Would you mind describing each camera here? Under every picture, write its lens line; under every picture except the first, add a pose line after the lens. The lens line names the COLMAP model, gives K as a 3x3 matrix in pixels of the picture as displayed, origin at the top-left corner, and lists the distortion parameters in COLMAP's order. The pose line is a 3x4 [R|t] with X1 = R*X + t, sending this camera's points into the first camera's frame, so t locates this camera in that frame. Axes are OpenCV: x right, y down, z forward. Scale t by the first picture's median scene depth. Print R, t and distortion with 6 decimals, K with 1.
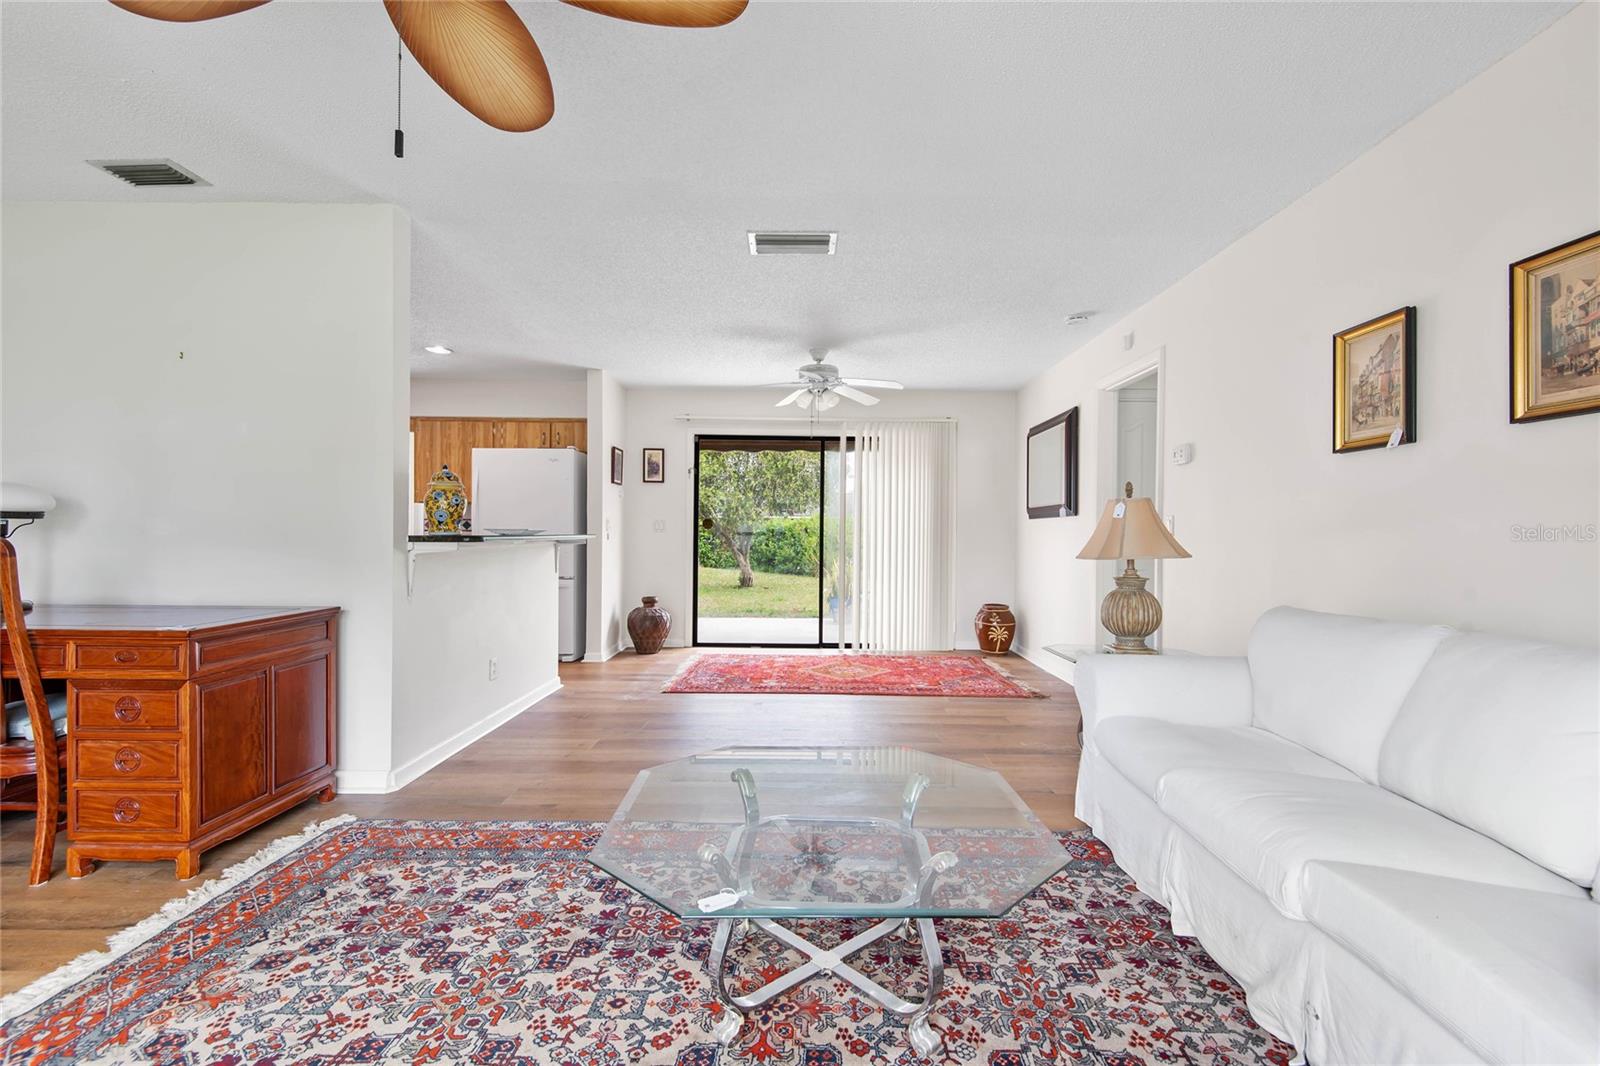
lens RADIAL K [[735.8, 0, 803.7], [0, 735.8, 529.1], [0, 0, 1]] dist [0.030346, -0.020190]
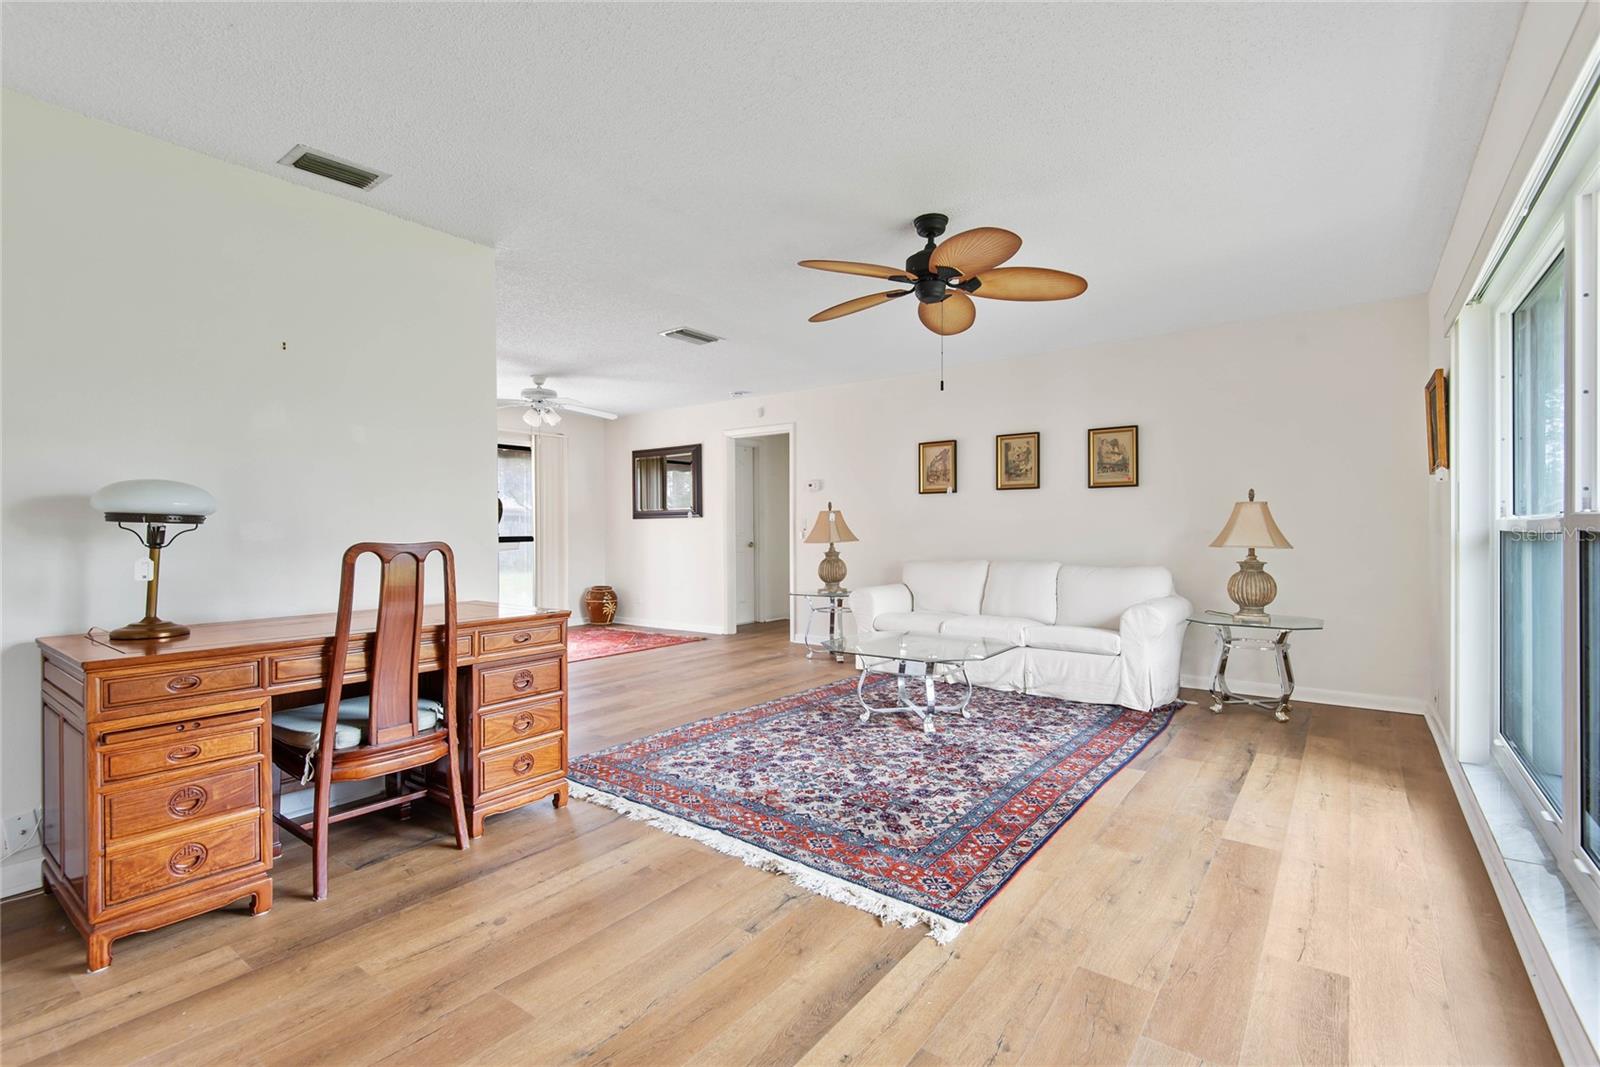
lens RADIAL K [[735.8, 0, 801.0], [0, 735.8, 524.2], [0, 0, 1]] dist [0.030346, -0.020190]
pose [[0.594107, -0.005493, 0.804367, -1.634892], [0.005839, 0.999980, 0.002517, -0.016223], [-0.804365, 0.003201, 0.594127, -0.091553]]
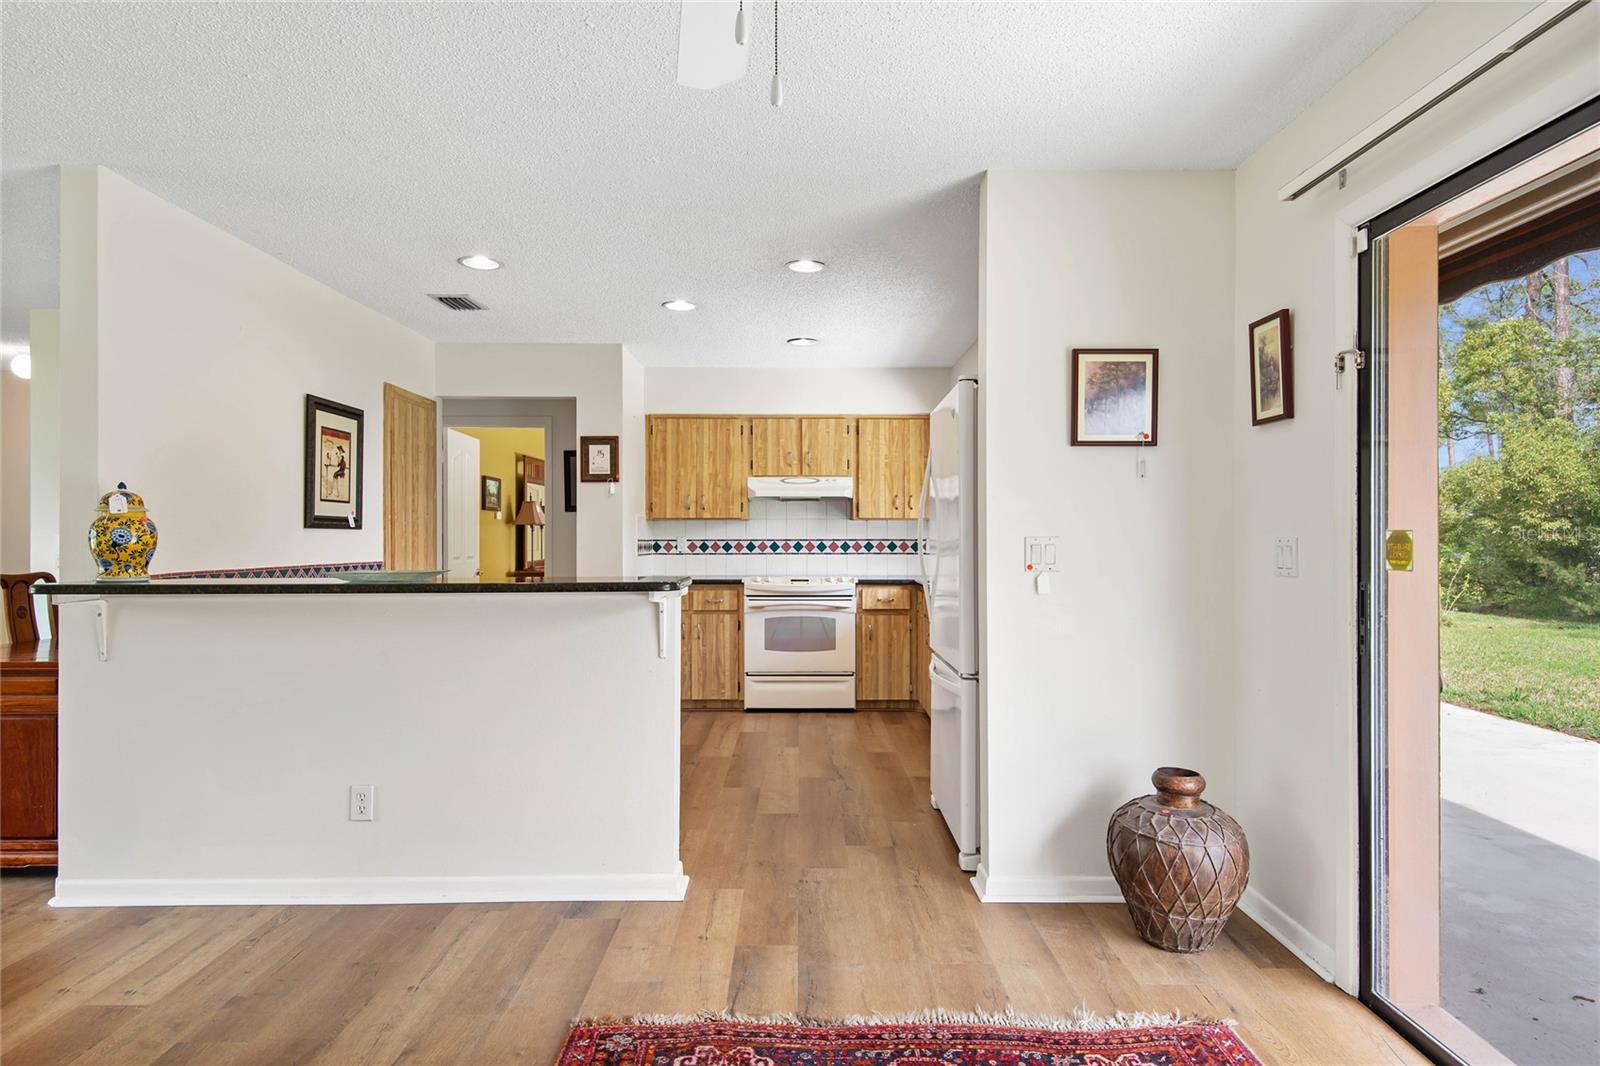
lens RADIAL K [[885.5, 0, 805.4], [0, 885.5, 548.3], [0, 0, 1]] dist [0.018620, -0.003997]
pose [[0.016999, 0.003666, -0.999849, 0.556681], [0.005009, 0.999980, 0.003751, -0.034395], [0.999843, -0.005072, 0.016980, 2.424999]]
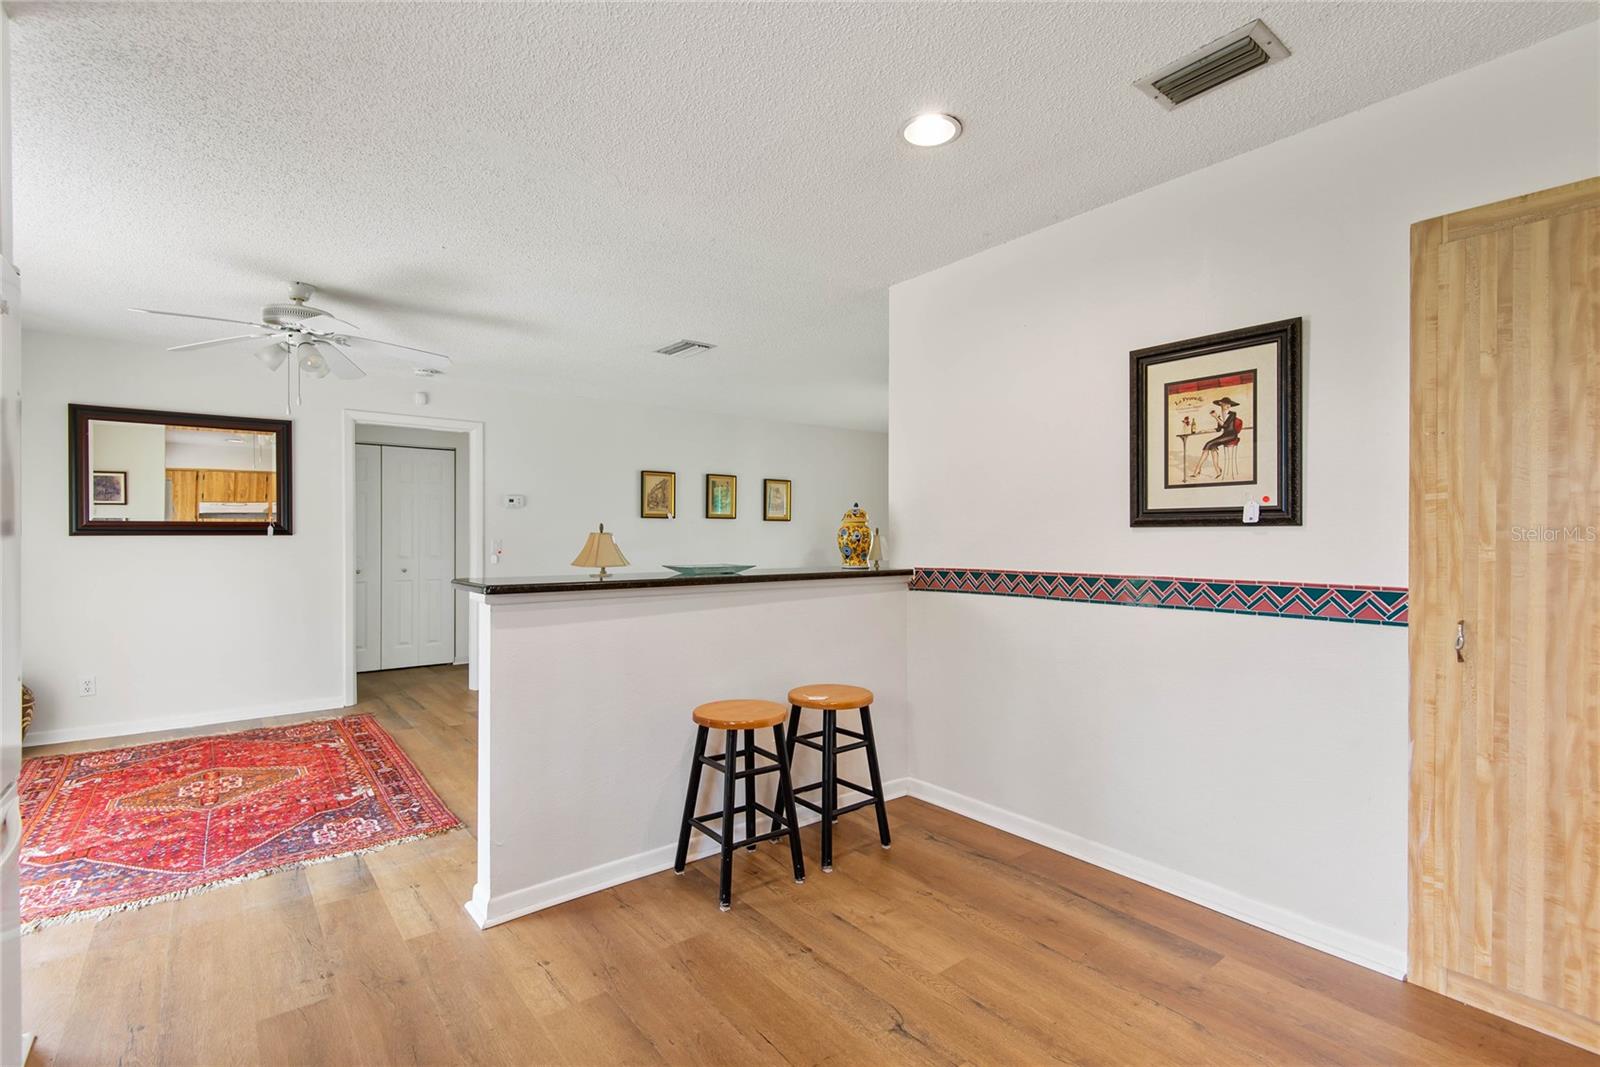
lens RADIAL K [[735.8, 0, 807.1], [0, 735.8, 538.2], [0, 0, 1]] dist [0.030346, -0.020190]
pose [[-0.635350, -0.008794, 0.772174, -1.873906], [-0.008078, 0.999956, 0.004742, -0.057751], [-0.772182, -0.003225, -0.635393, 2.568356]]
